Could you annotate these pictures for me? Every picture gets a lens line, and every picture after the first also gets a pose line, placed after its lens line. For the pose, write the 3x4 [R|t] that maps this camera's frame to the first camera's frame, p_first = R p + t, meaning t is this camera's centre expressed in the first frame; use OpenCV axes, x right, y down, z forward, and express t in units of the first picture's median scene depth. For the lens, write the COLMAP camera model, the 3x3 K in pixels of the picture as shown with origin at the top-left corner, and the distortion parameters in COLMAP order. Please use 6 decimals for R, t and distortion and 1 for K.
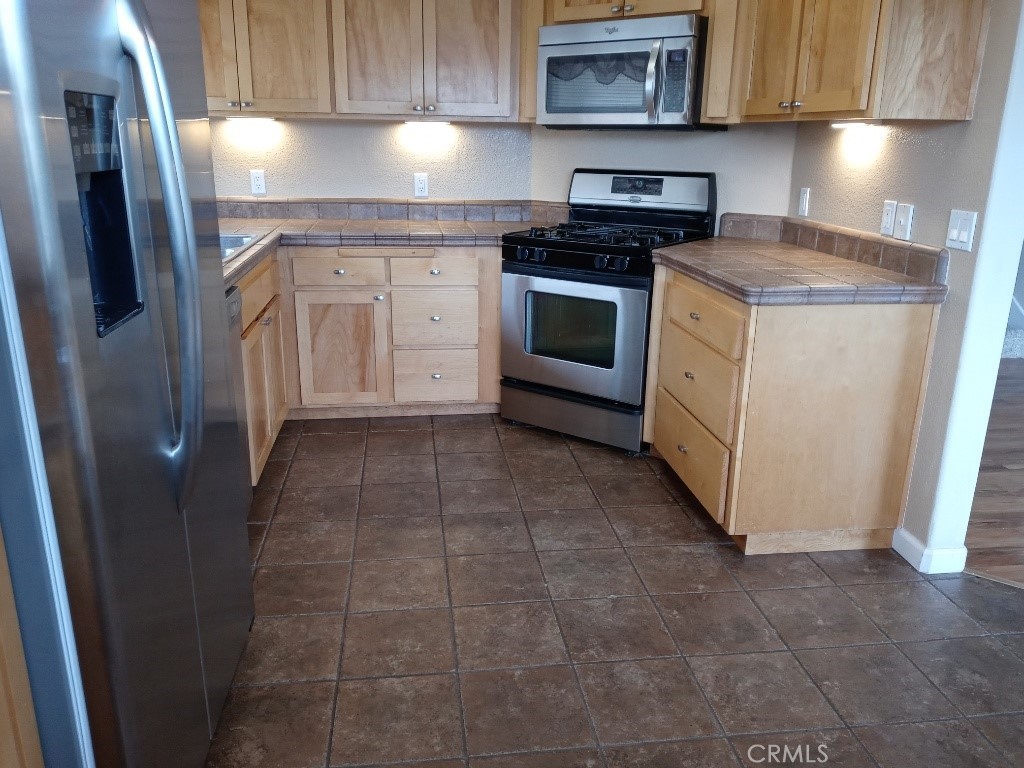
lens RADIAL K [[797.1, 0, 512.0], [0, 797.1, 384.0], [0, 0, 1]] dist [0.076412, -0.148431]
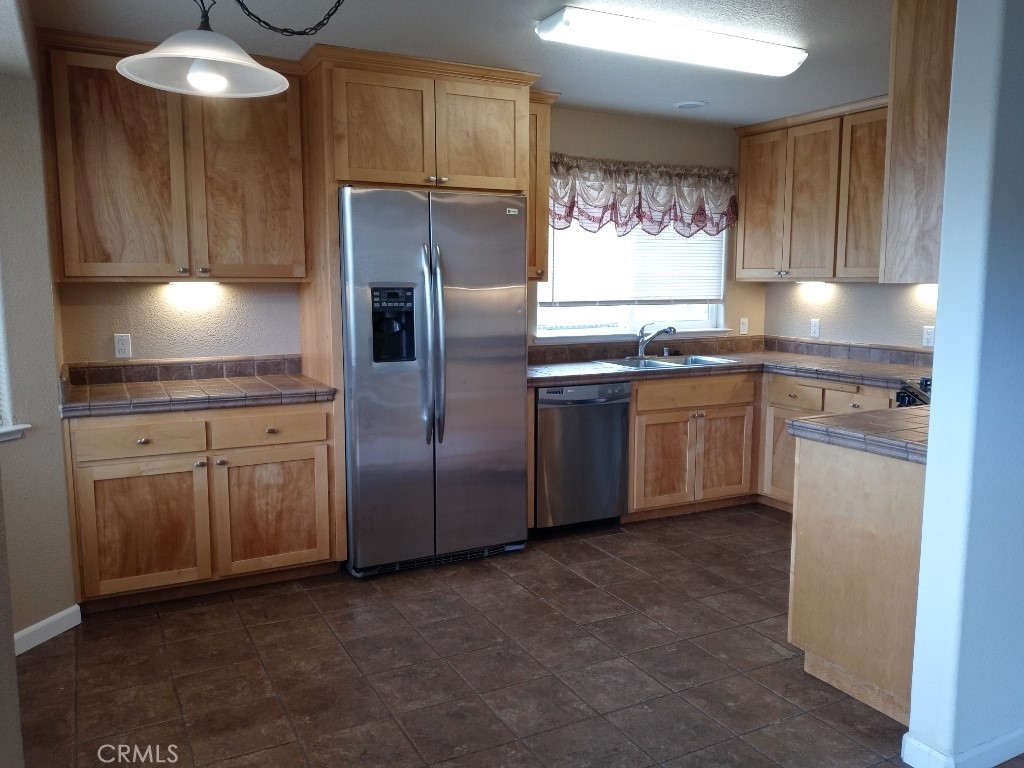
lens RADIAL K [[797.1, 0, 512.0], [0, 797.1, 384.0], [0, 0, 1]] dist [0.076412, -0.148431]
pose [[0.354726, 0.106106, -0.928930, 1.114851], [-0.270997, 0.962558, 0.006462, -0.059381], [0.894835, 0.249445, 0.370198, 0.151547]]
